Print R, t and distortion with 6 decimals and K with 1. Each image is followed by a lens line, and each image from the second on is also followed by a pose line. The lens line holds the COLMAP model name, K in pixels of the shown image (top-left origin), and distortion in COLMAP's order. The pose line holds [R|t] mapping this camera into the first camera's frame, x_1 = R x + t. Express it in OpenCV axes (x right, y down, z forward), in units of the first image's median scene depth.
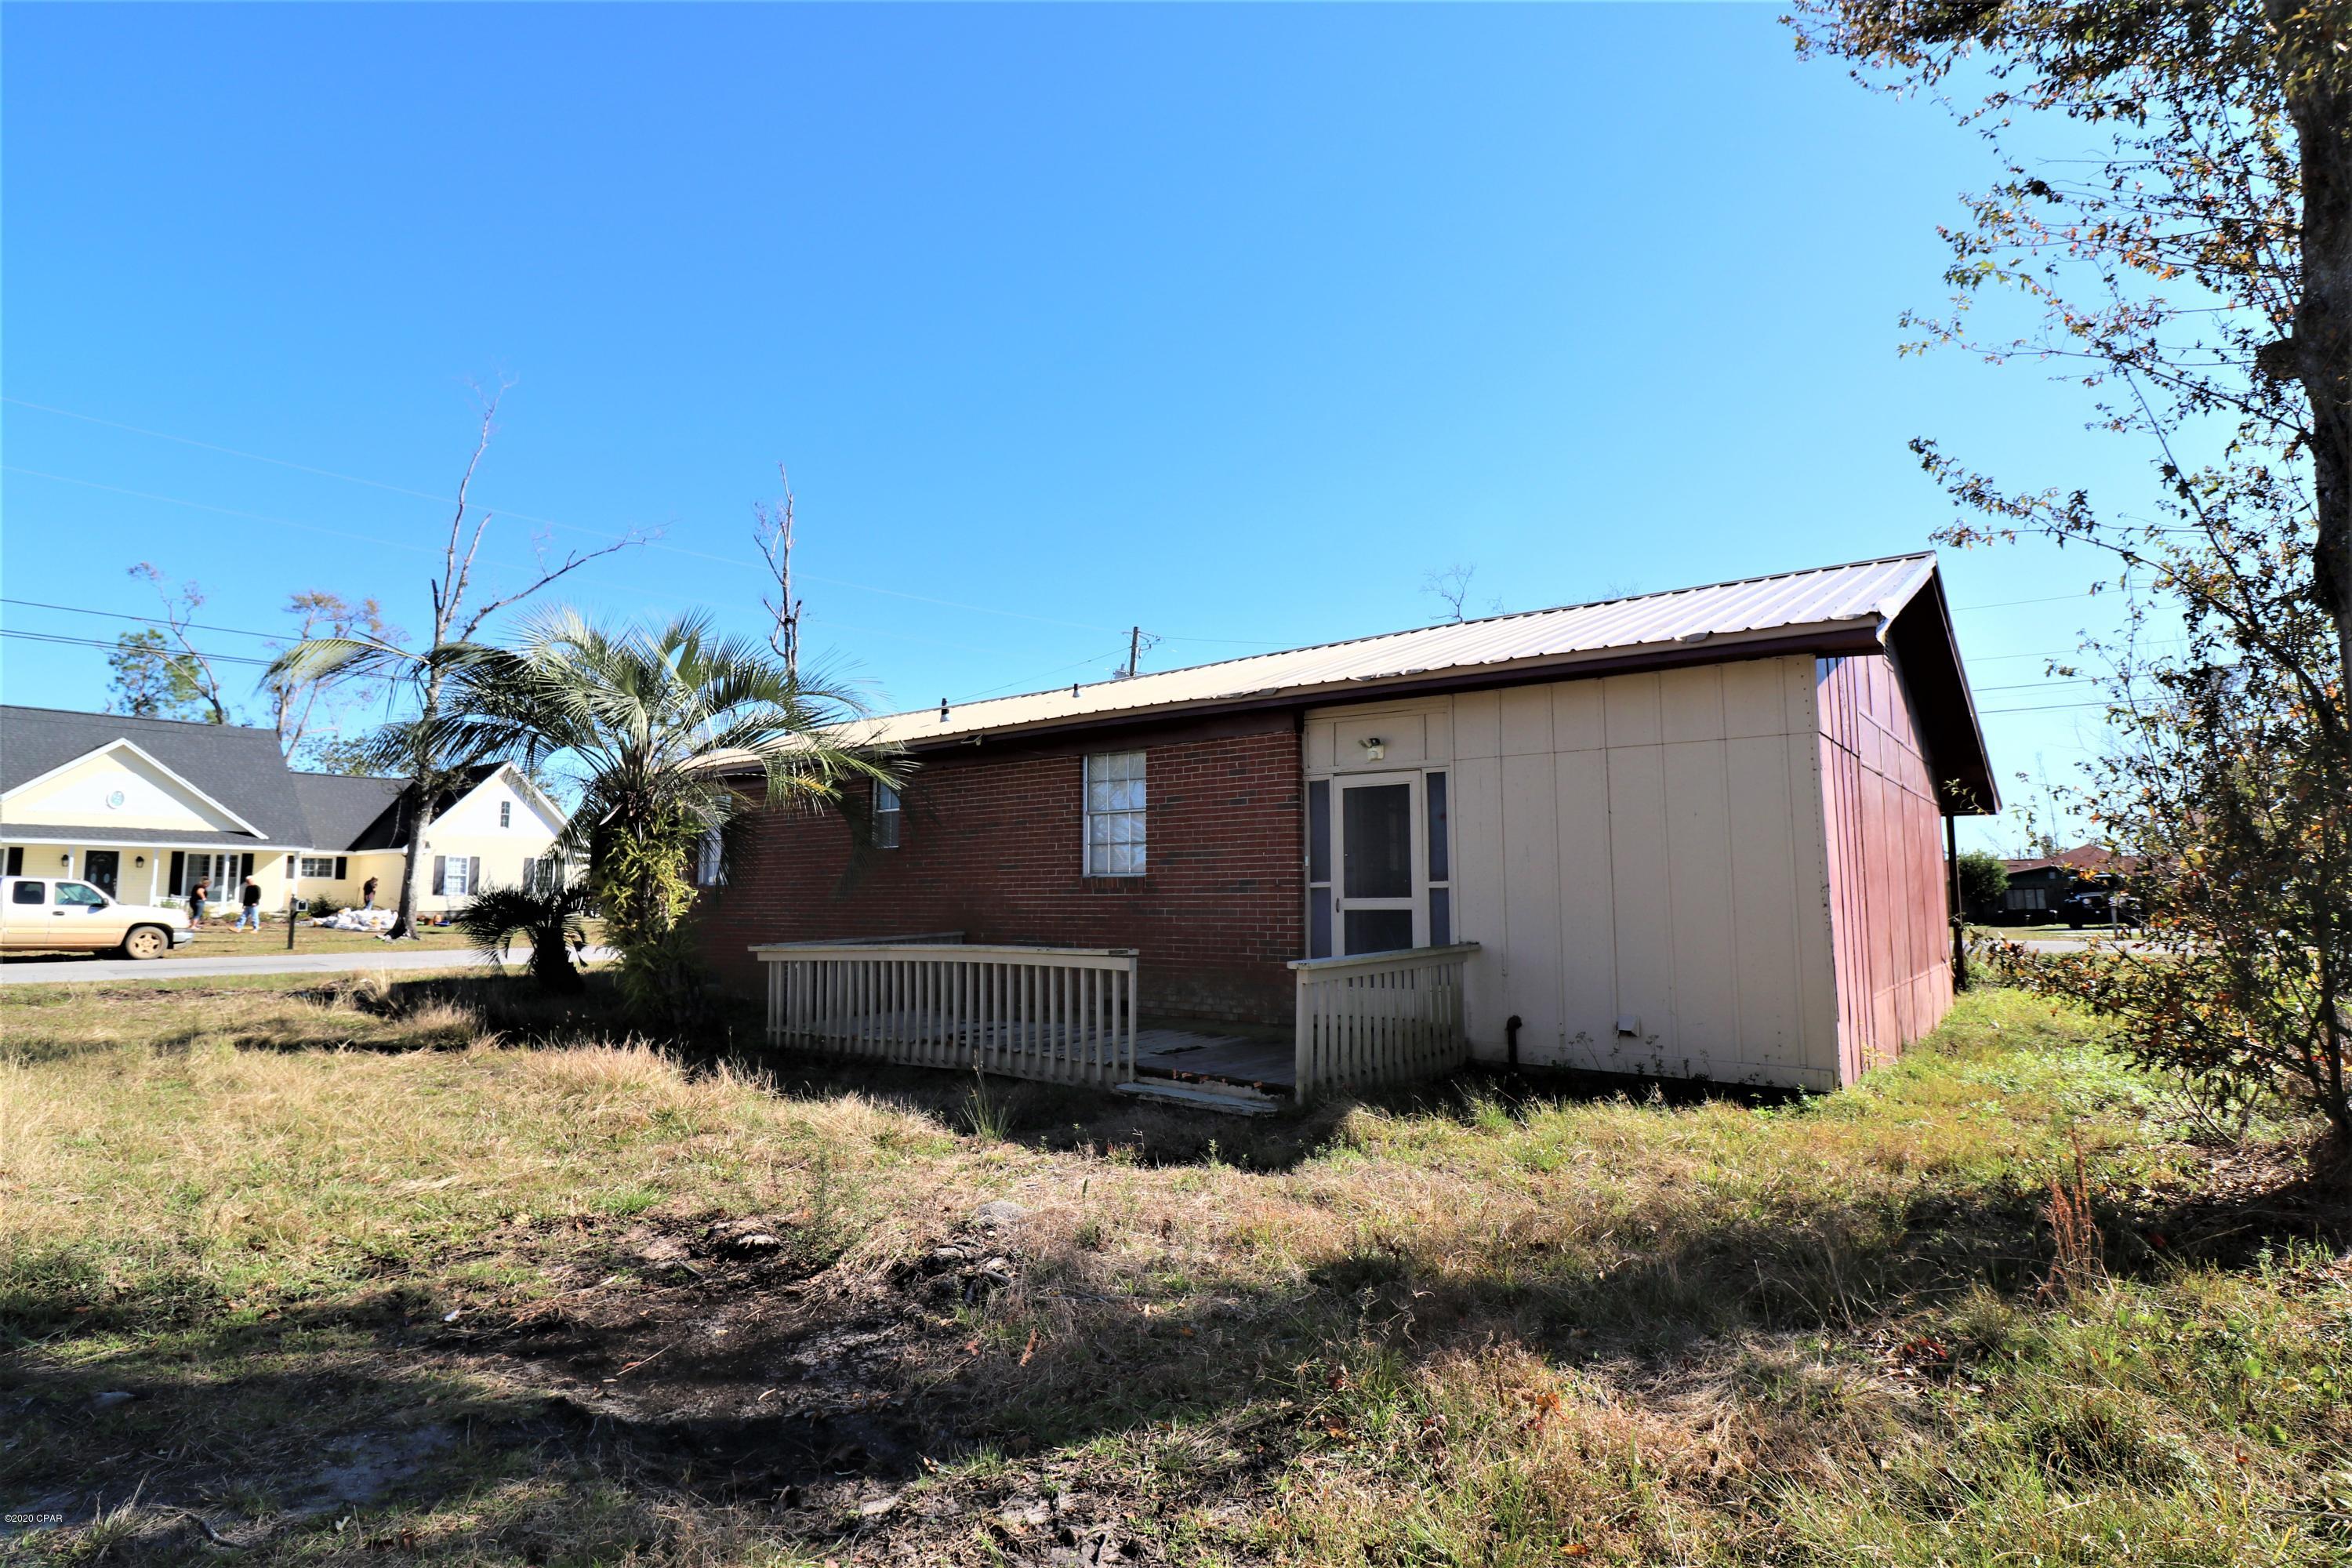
lens RADIAL K [[1195.9, 0, 1176.6], [0, 1195.9, 778.4], [0, 0, 1]] dist [-0.001292, -0.017861]
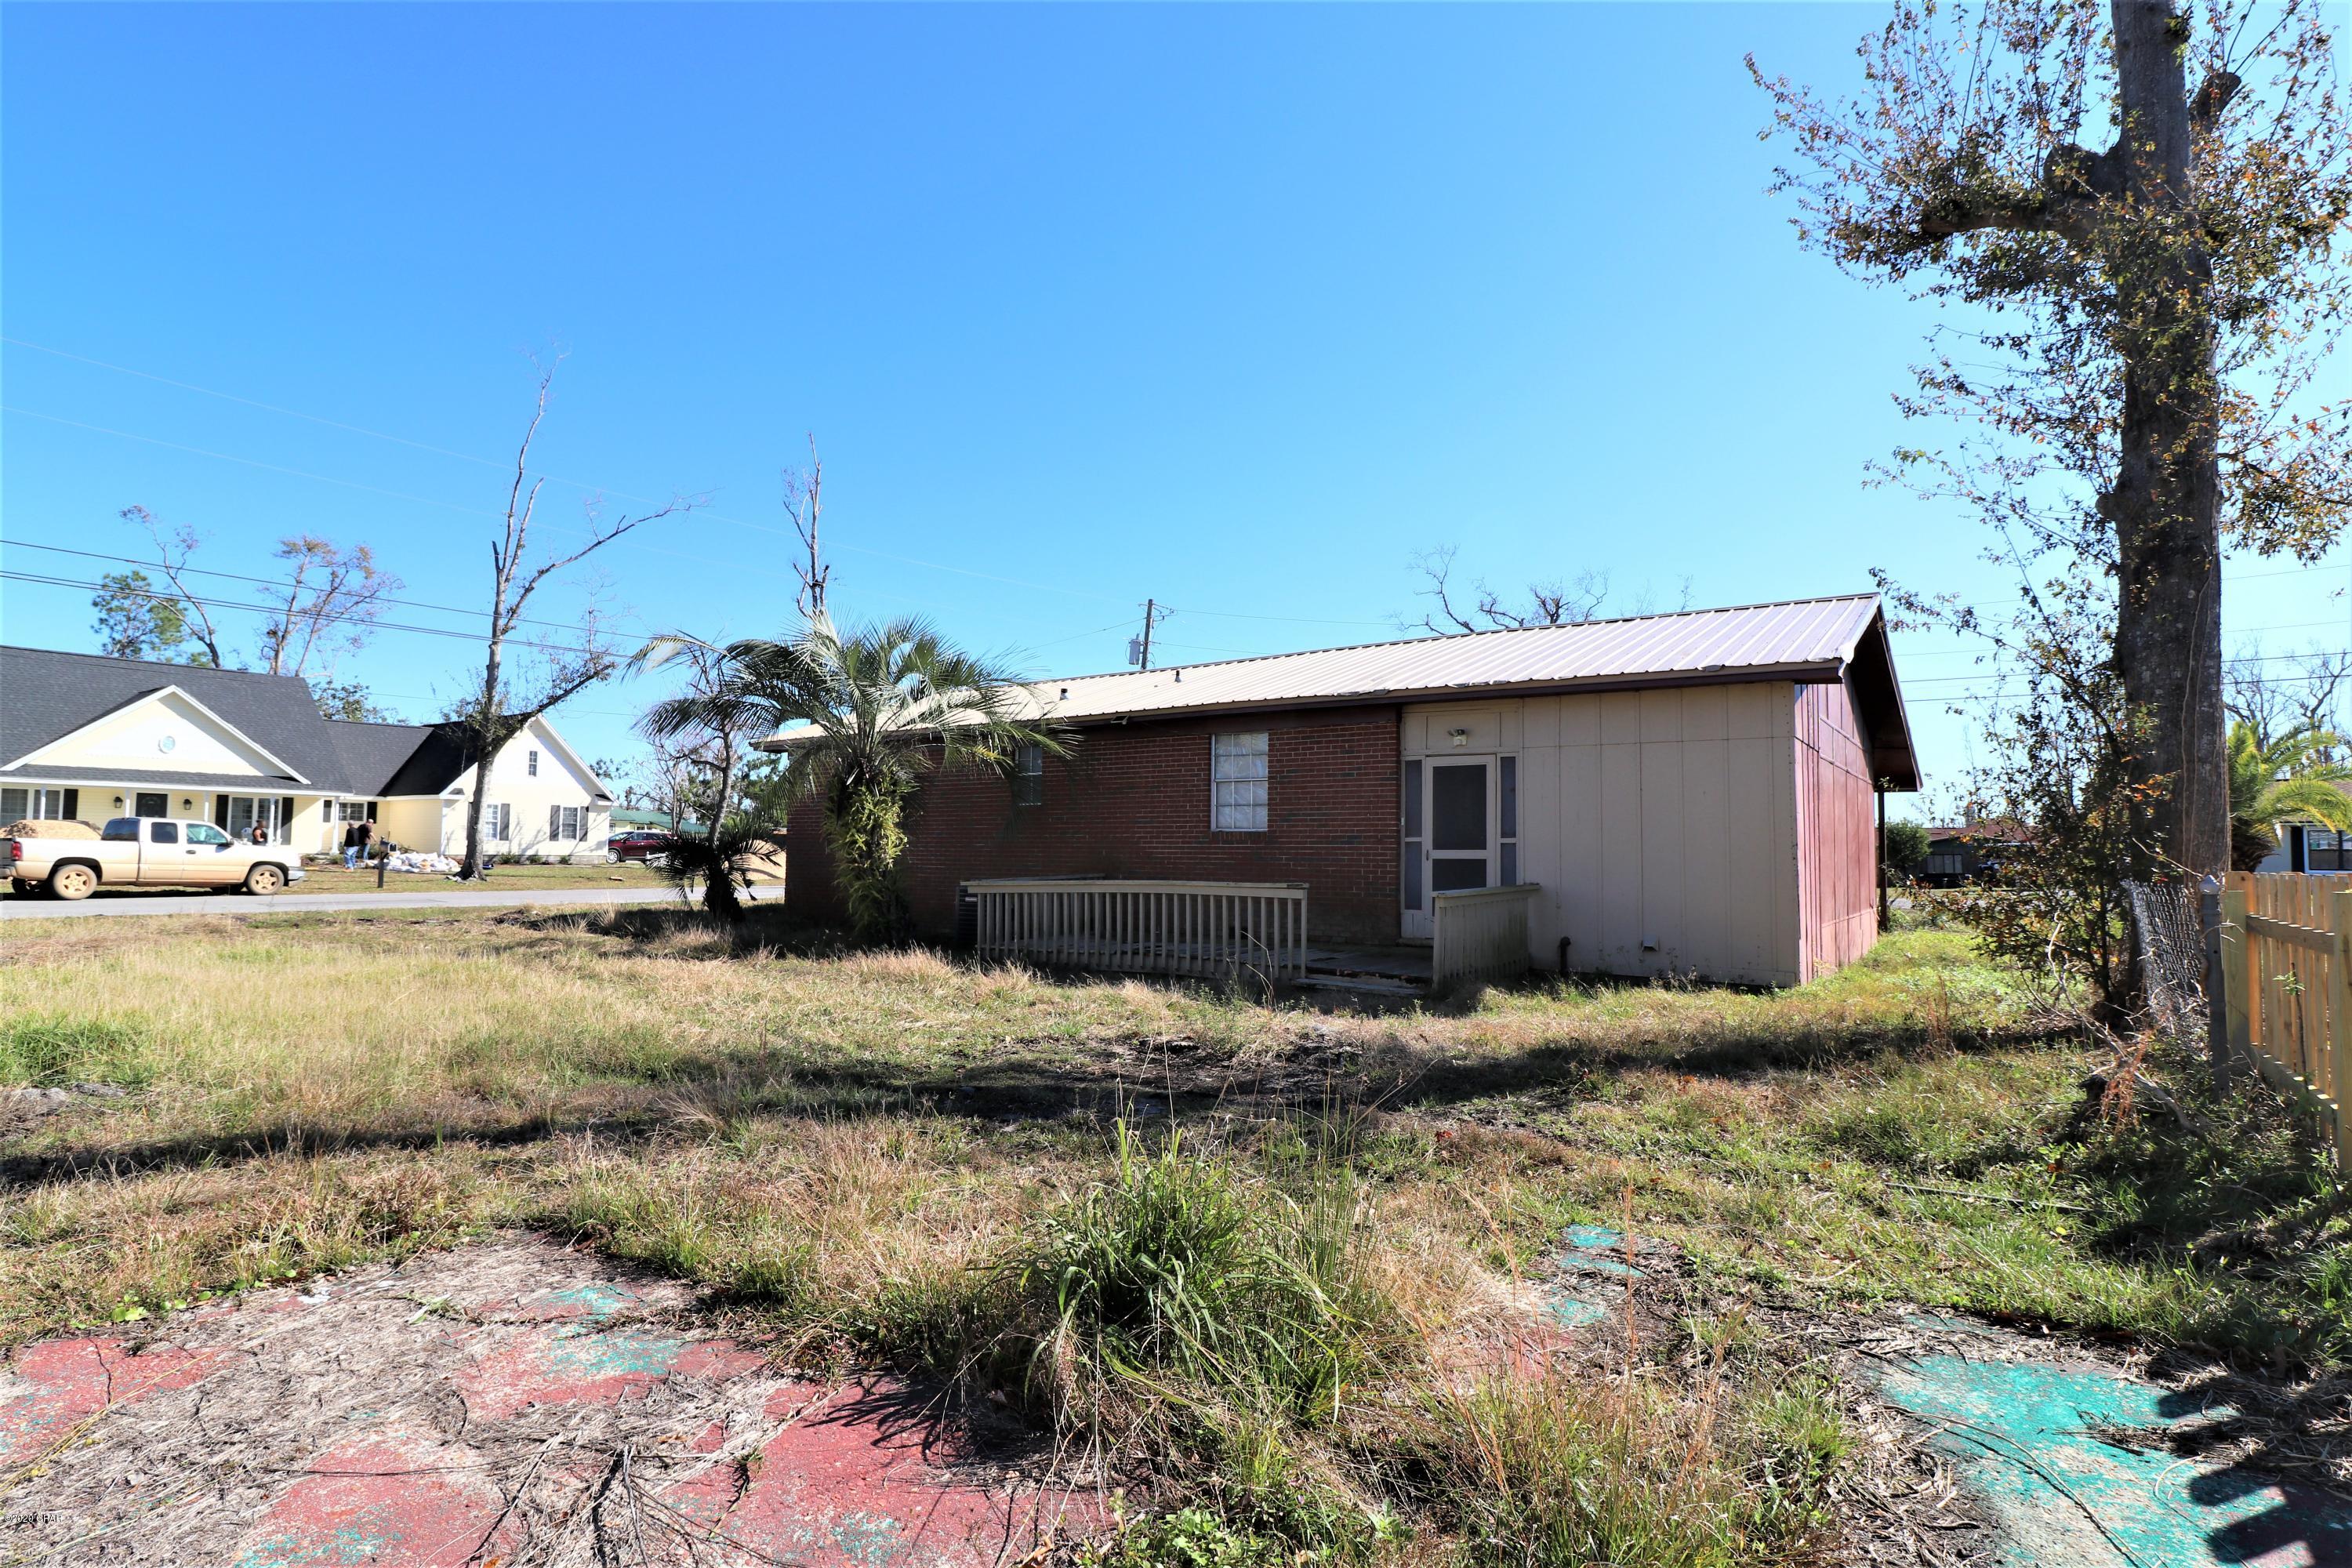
lens RADIAL K [[1202.1, 0, 1178.1], [0, 1202.1, 790.4], [0, 0, 1]] dist [-0.000934, -0.019909]
pose [[0.998819, 0.015915, 0.045914, -0.180071], [-0.018048, 0.998759, 0.046429, -0.019629], [-0.045118, -0.047203, 0.997866, -0.274253]]
